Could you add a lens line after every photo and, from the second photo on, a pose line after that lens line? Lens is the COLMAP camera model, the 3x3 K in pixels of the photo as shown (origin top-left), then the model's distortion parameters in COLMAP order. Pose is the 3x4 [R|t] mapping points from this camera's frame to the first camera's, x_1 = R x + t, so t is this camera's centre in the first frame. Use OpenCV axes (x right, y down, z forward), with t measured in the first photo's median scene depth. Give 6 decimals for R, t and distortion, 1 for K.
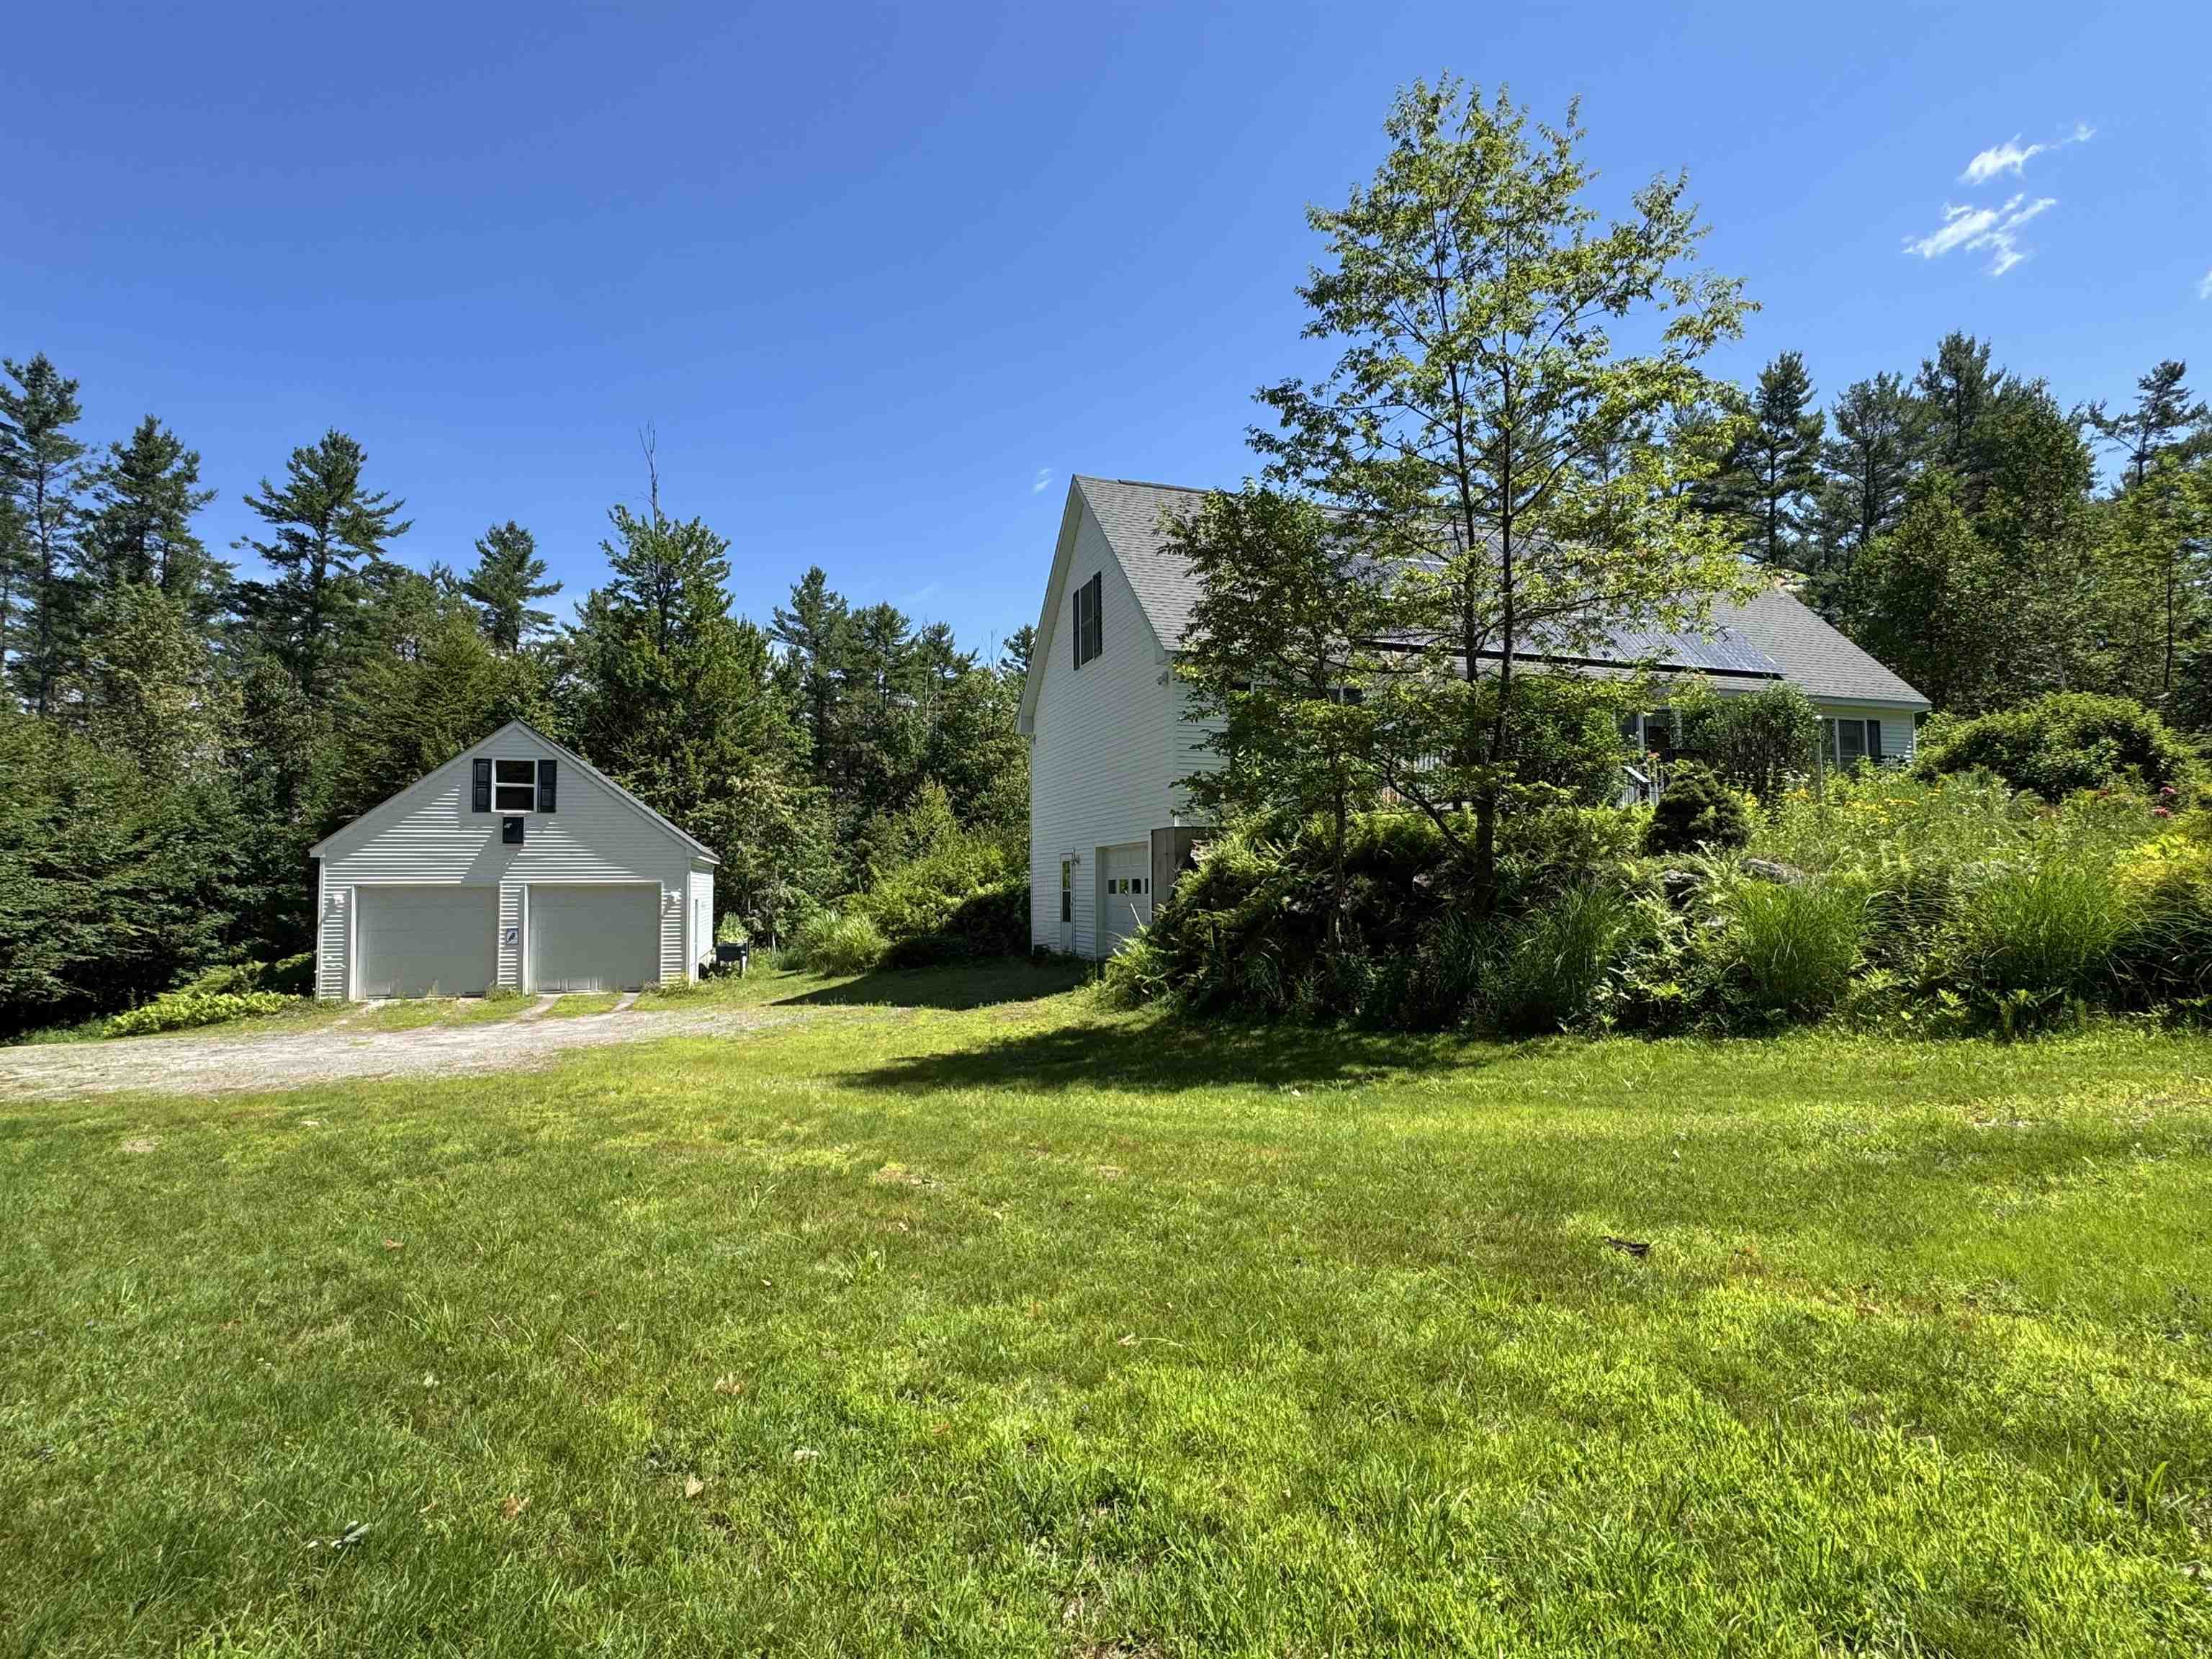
lens RADIAL K [[1131.6, 0, 1106.0], [0, 1131.6, 829.5], [0, 0, 1]] dist [-0.017722, 0.029108]
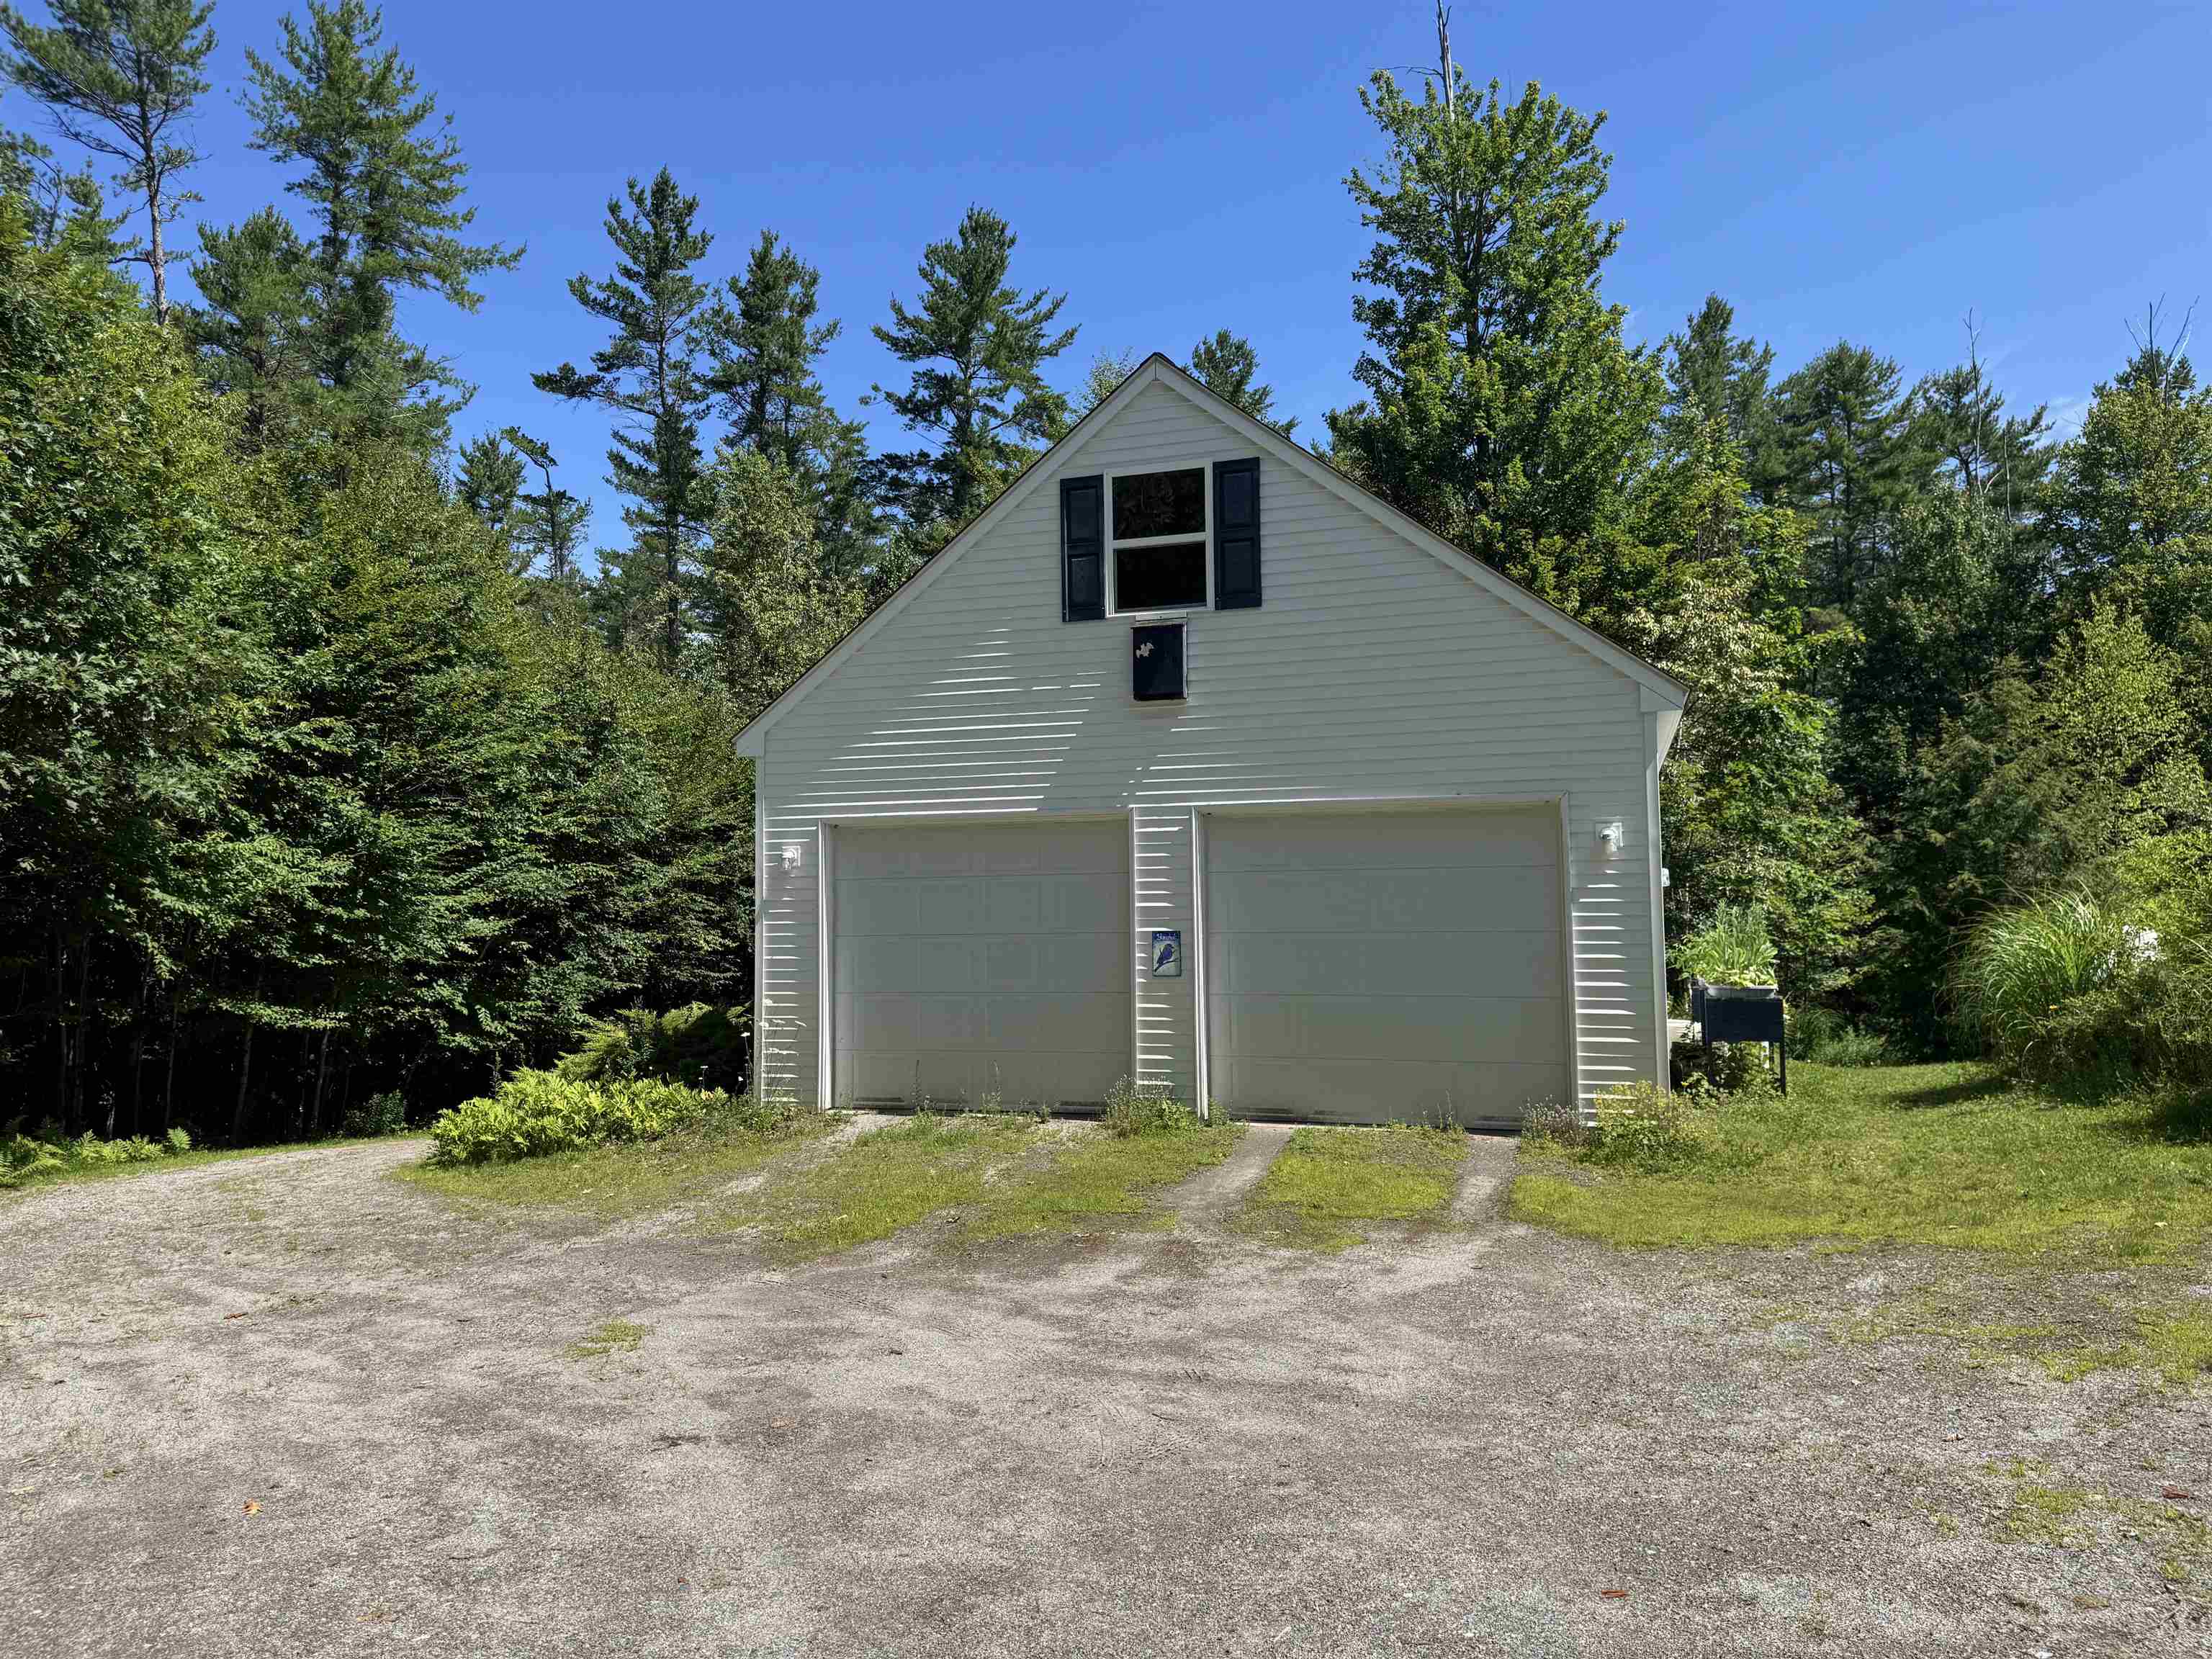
lens RADIAL K [[1552.6, 0, 1106.0], [0, 1552.6, 829.5], [0, 0, 1]] dist [0.011052, 0.000372]
pose [[0.837764, -0.031398, -0.545130, -0.136160], [0.032351, 0.999446, -0.007847, 0.029011], [0.545074, -0.011062, 0.838315, 0.289331]]
